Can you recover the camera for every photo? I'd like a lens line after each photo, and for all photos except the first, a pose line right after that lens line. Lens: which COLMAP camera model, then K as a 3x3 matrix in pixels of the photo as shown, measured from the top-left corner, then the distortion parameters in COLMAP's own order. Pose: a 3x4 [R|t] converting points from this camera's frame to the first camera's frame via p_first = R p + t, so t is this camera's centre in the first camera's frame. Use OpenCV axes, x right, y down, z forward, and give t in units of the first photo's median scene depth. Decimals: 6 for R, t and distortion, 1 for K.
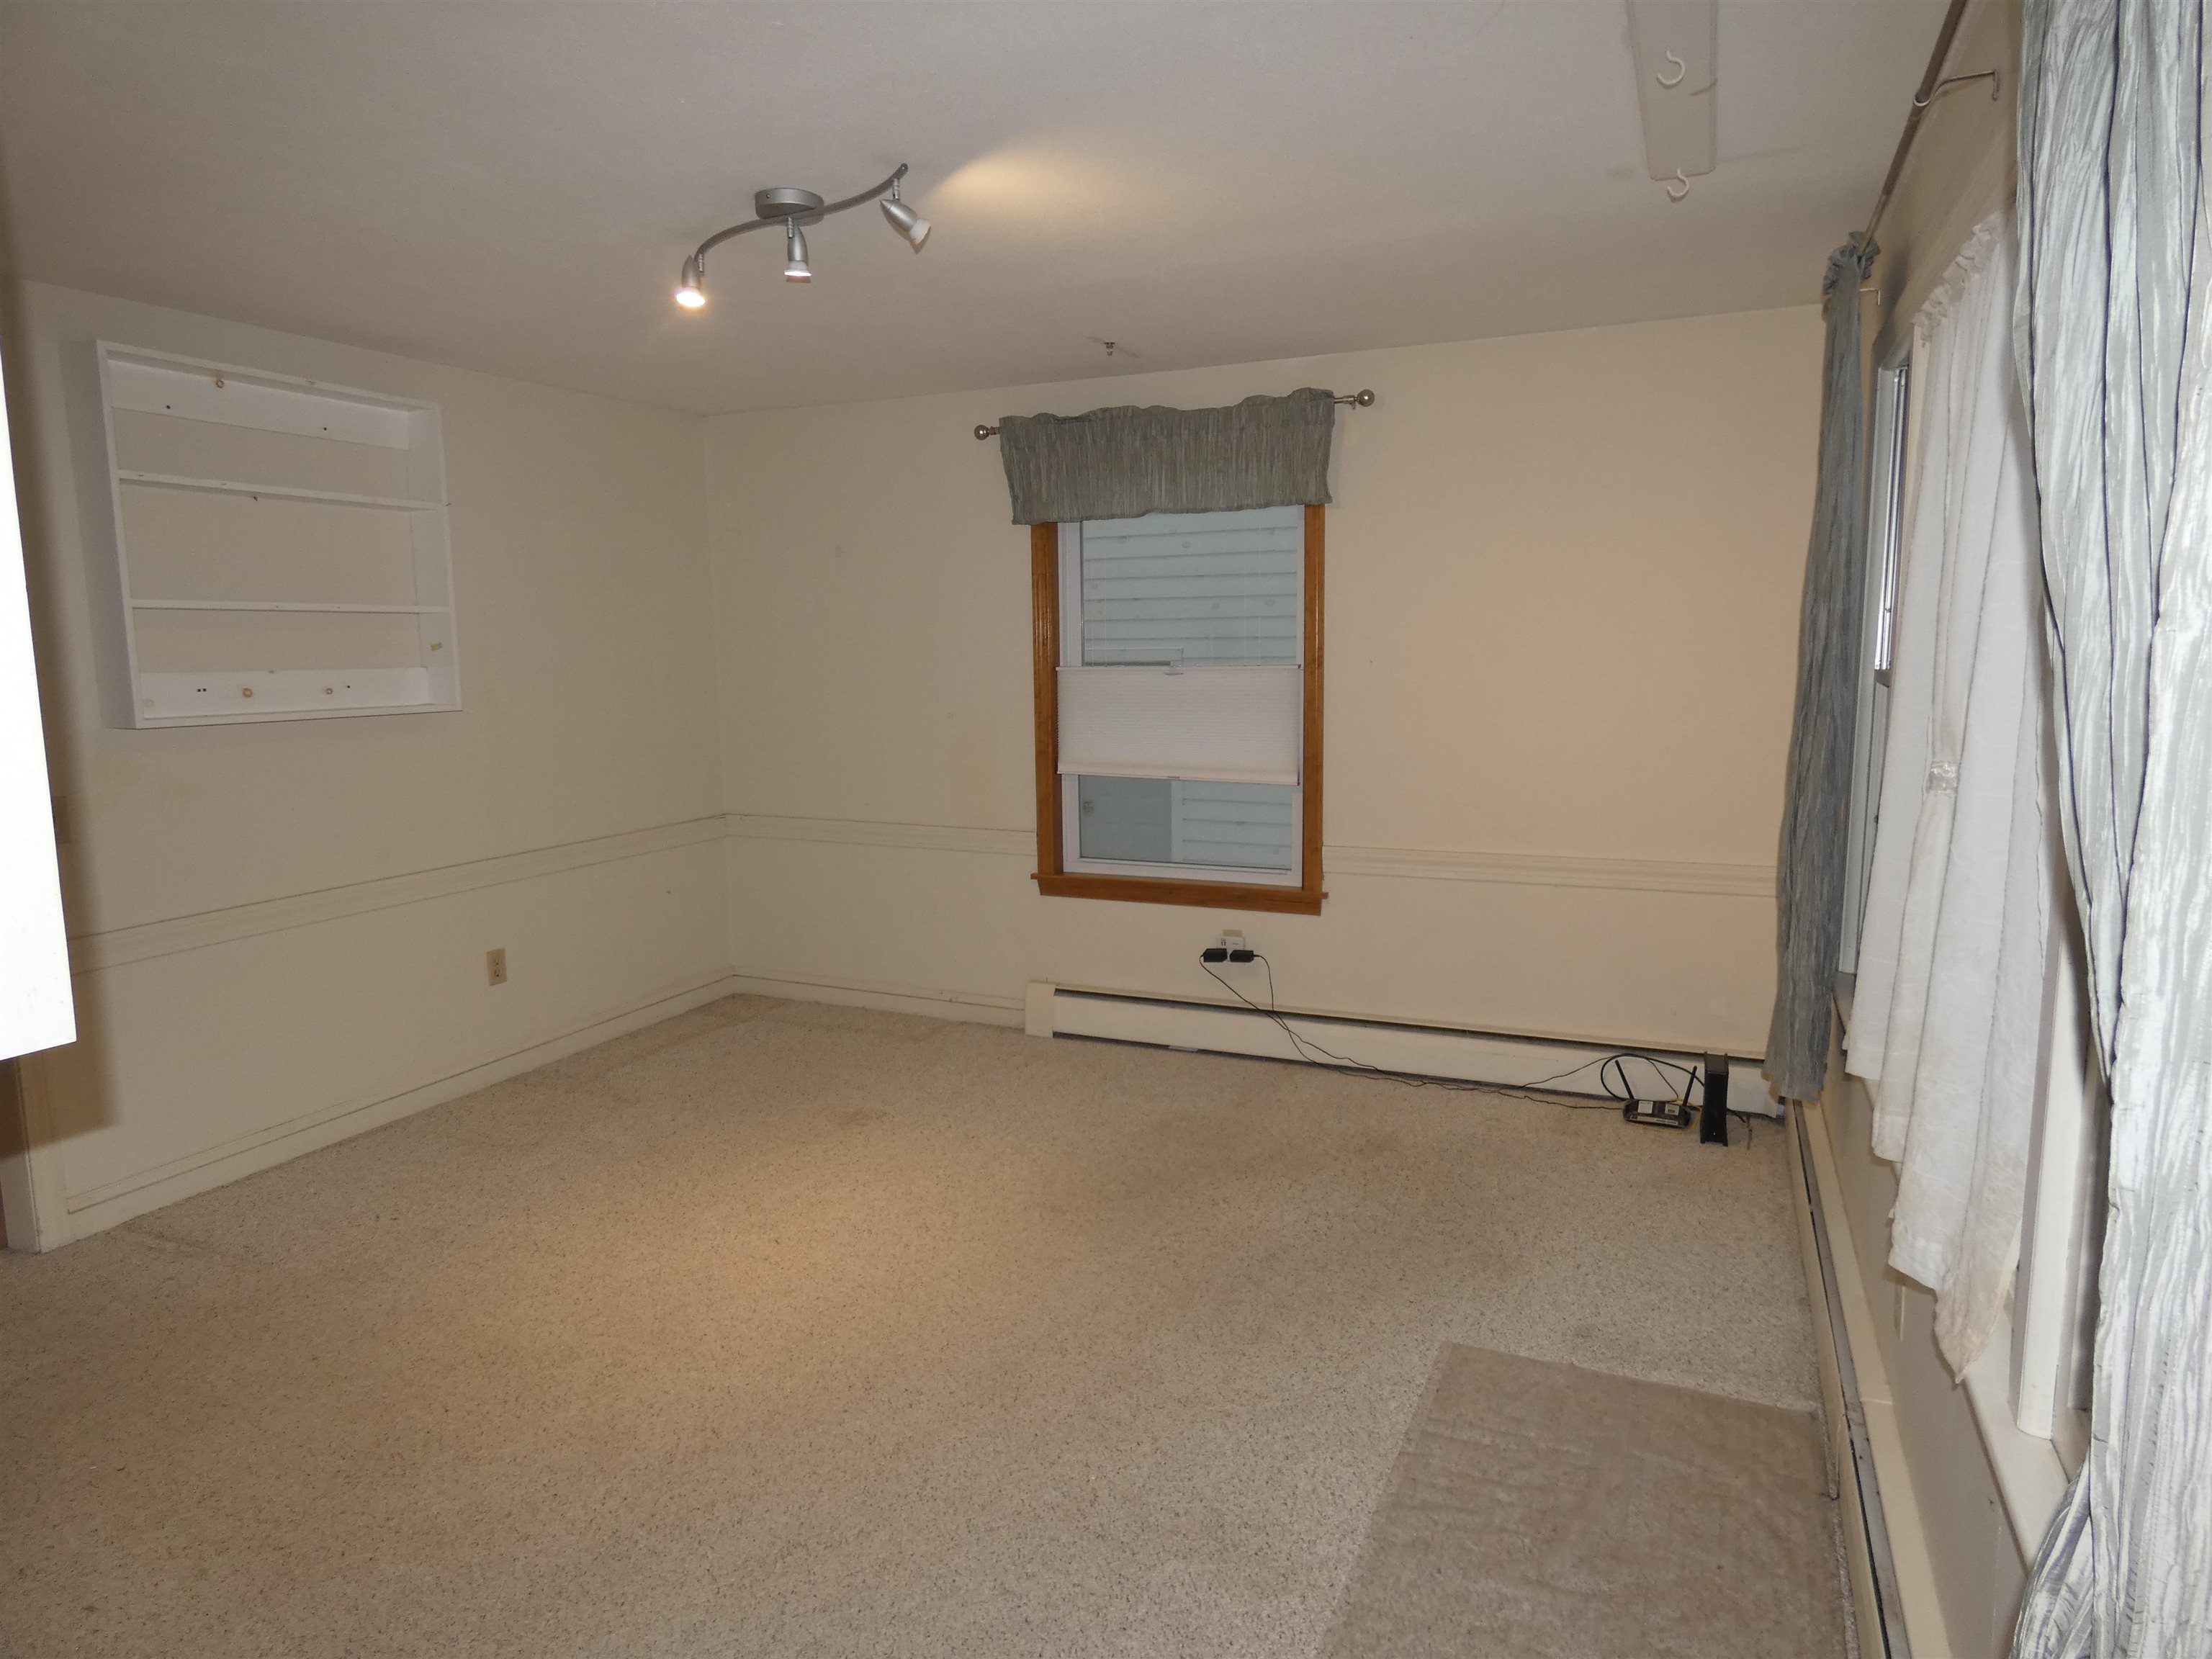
lens RADIAL K [[1329.3, 0, 1103.4], [0, 1329.3, 829.8], [0, 0, 1]] dist [-0.017843, 0.000045]
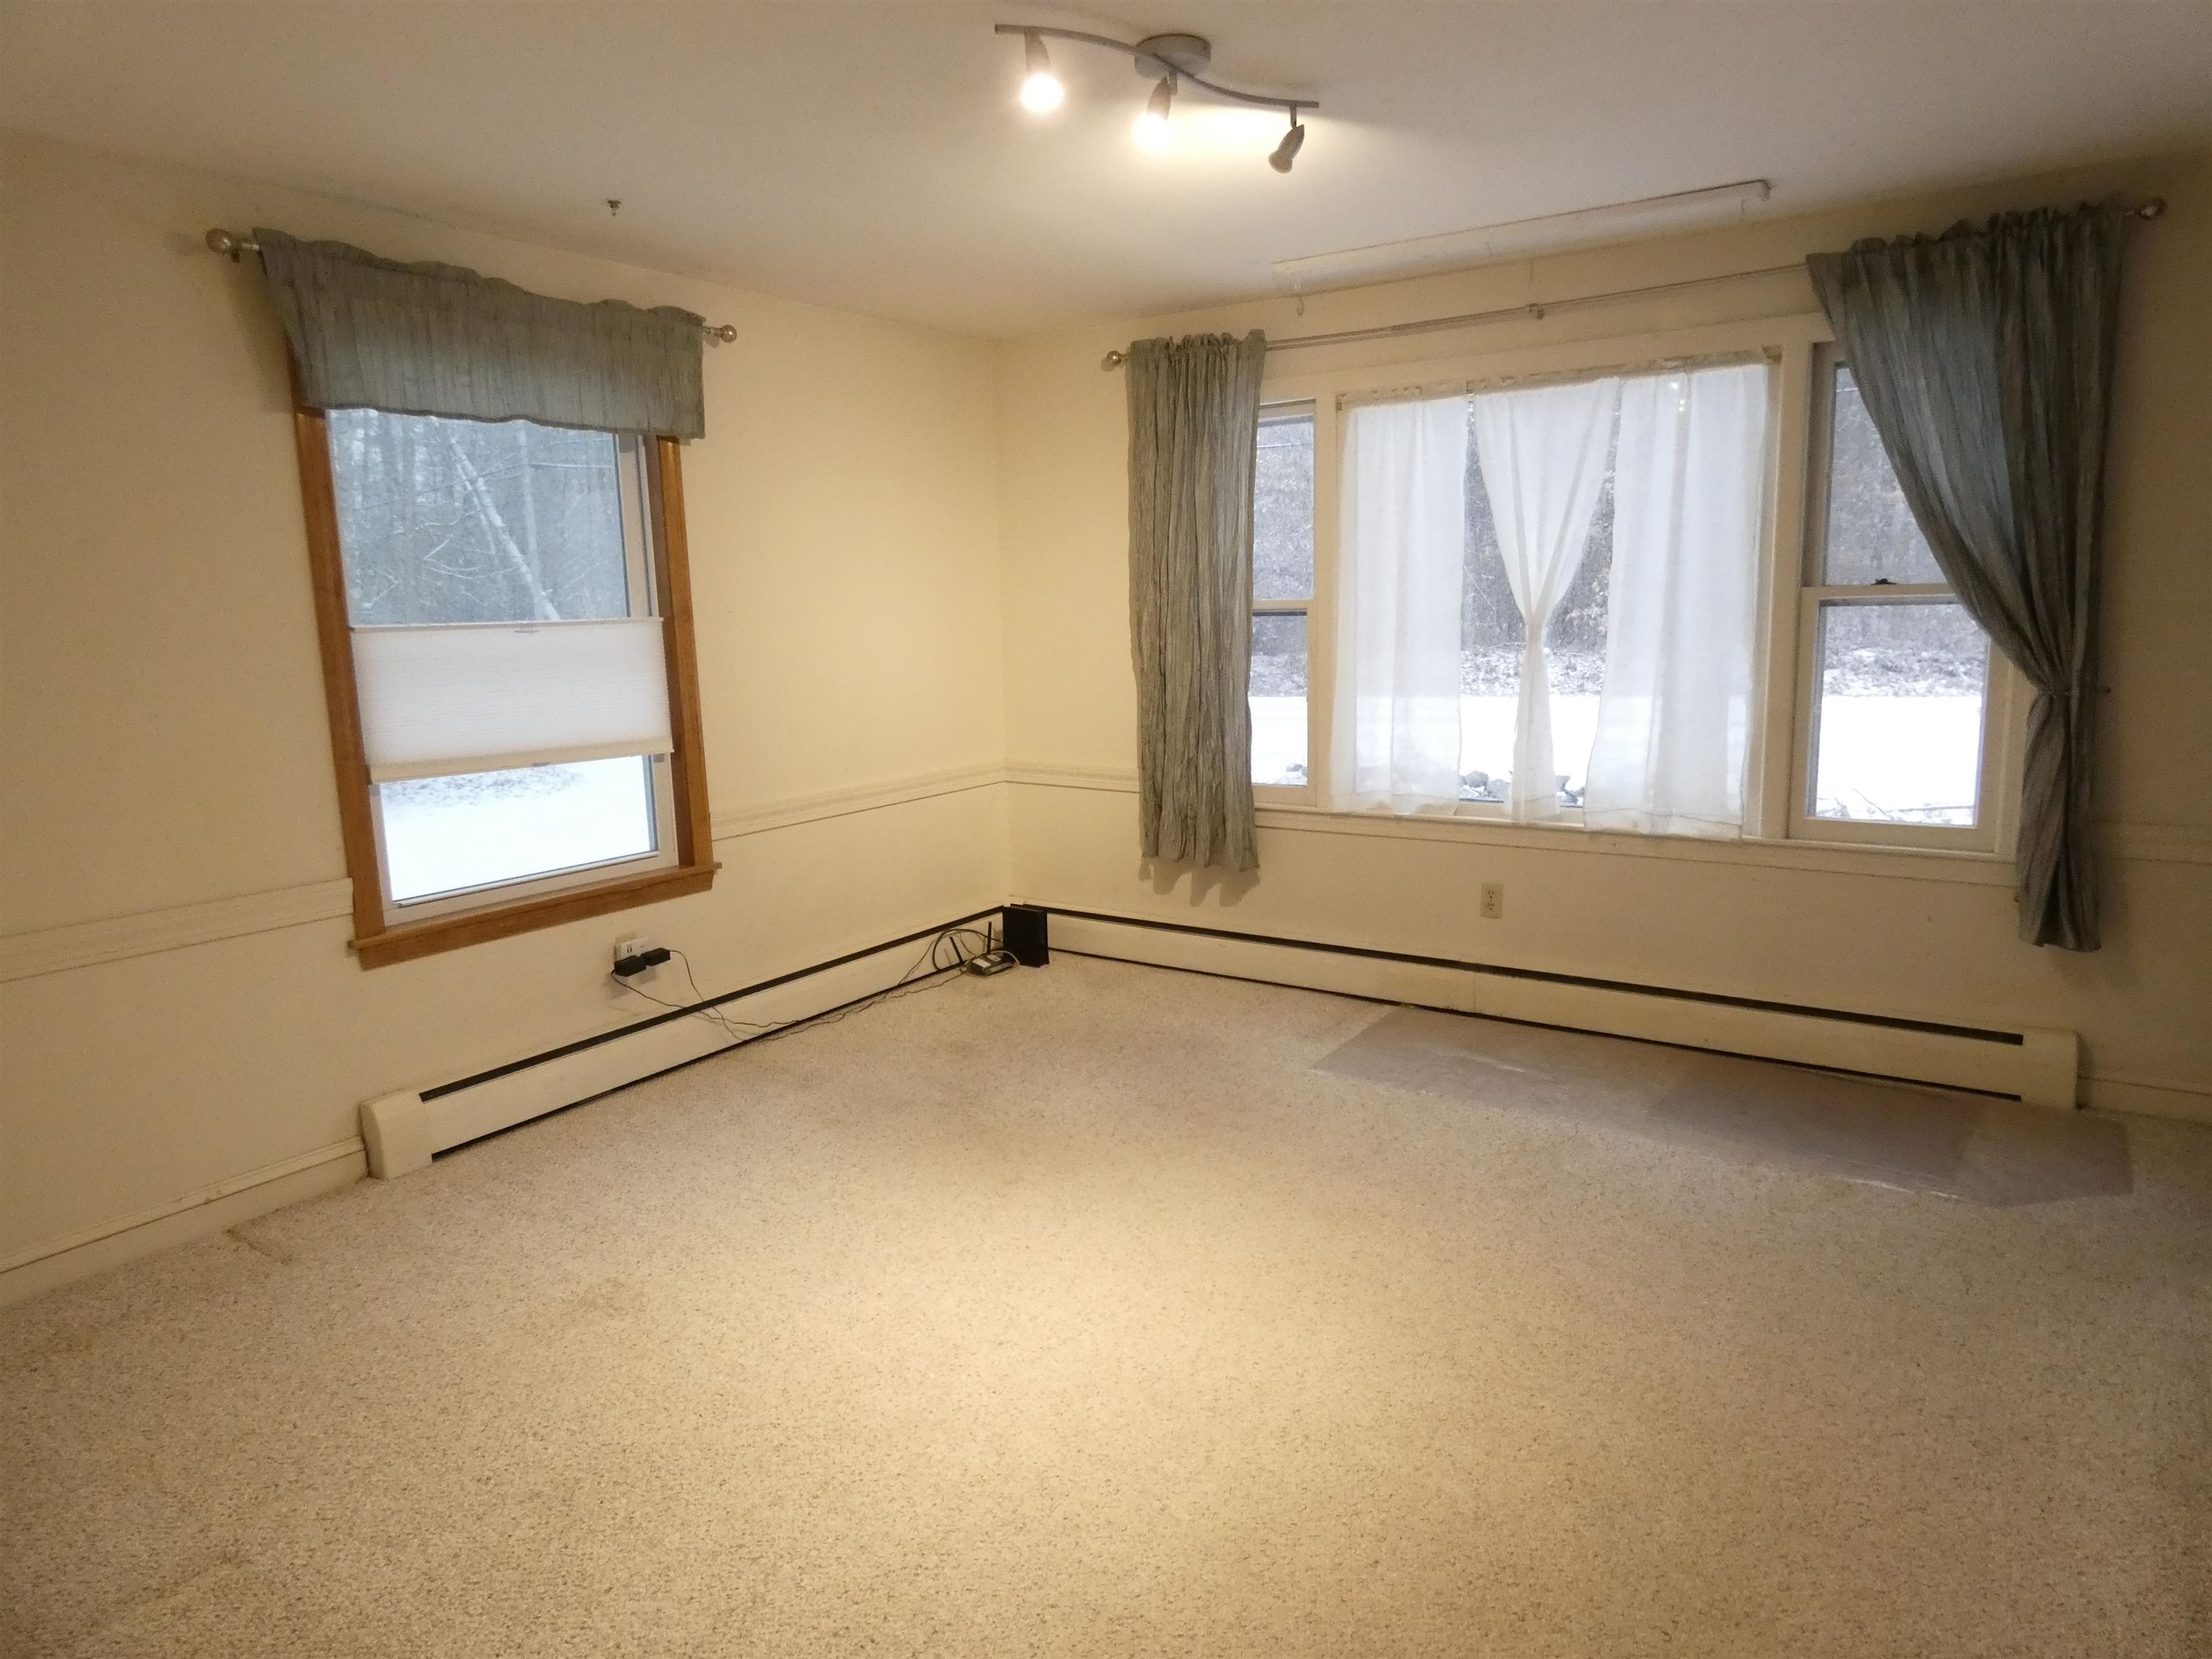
lens RADIAL K [[1329.3, 0, 1125.2], [0, 1329.3, 832.0], [0, 0, 1]] dist [-0.017843, 0.000045]
pose [[0.152903, -0.158879, 0.975386, -0.900589], [0.158930, 0.978098, 0.134407, -0.068937], [-0.975378, 0.134467, 0.174805, 0.724756]]
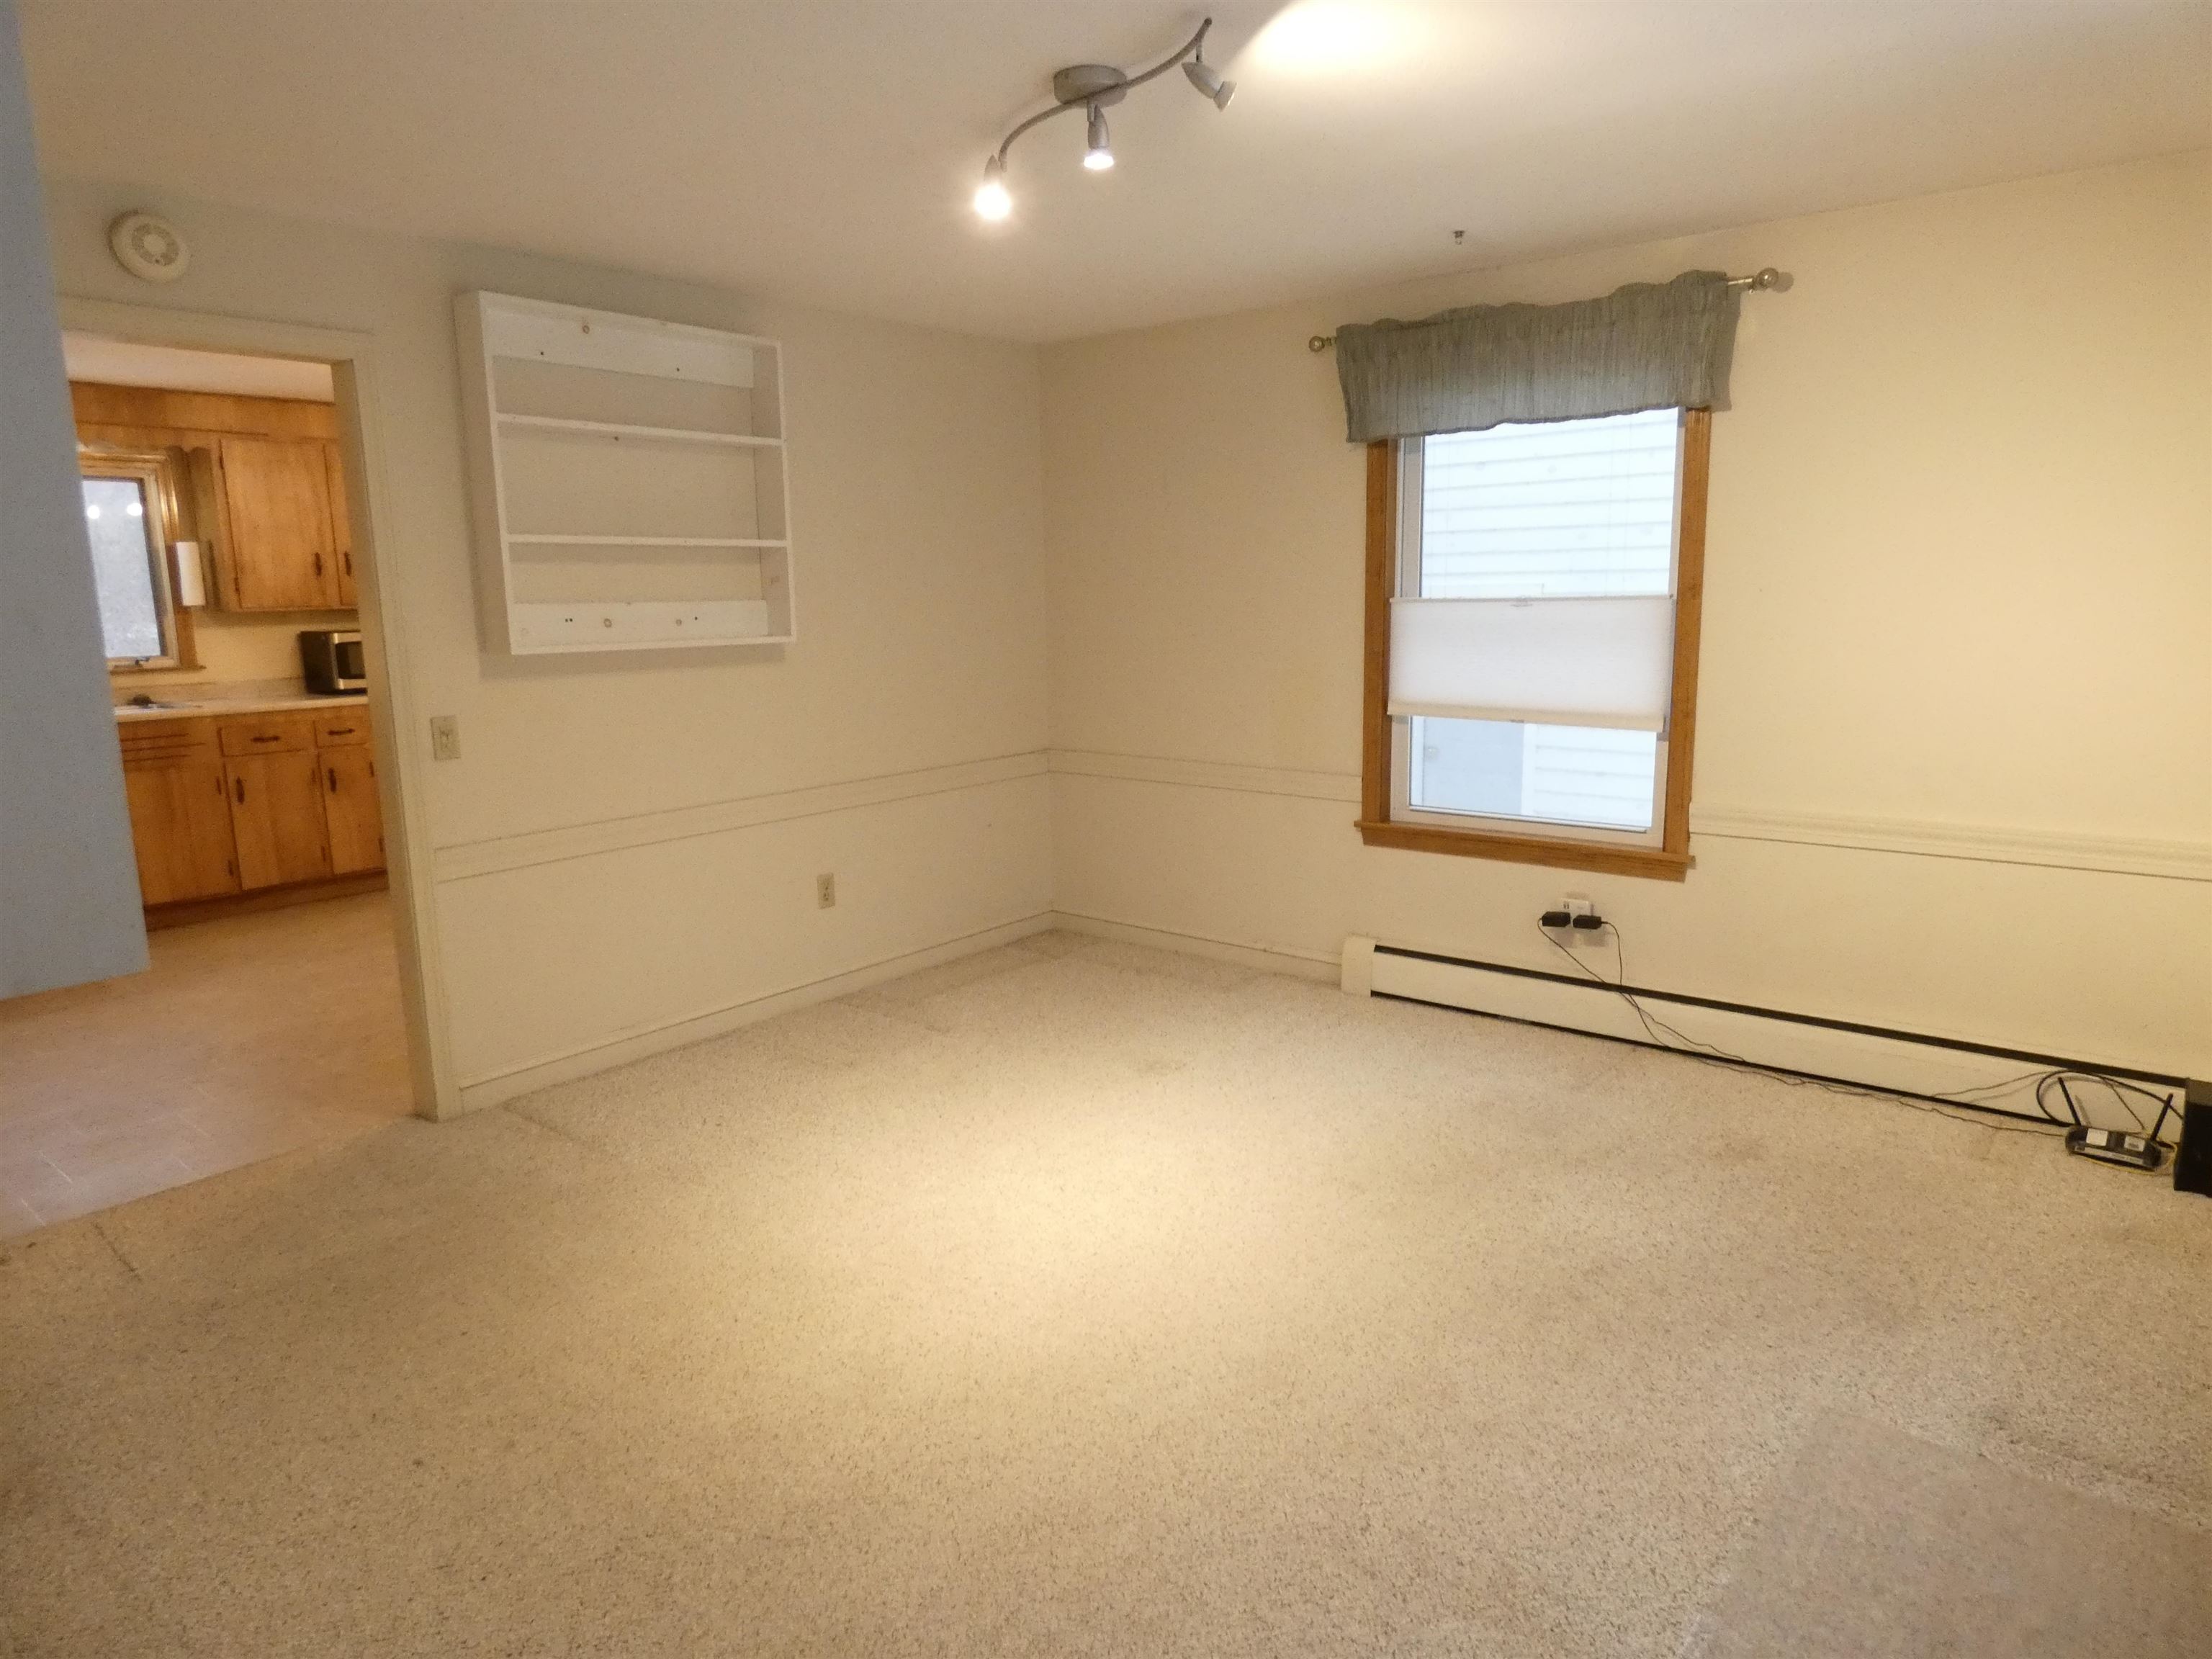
lens RADIAL K [[1329.3, 0, 1090.3], [0, 1329.3, 826.4], [0, 0, 1]] dist [-0.017843, 0.000045]
pose [[0.963939, 0.041648, -0.262844, 0.018355], [-0.030984, 0.998525, 0.044589, 0.001041], [0.264313, -0.034837, 0.963807, 0.072101]]
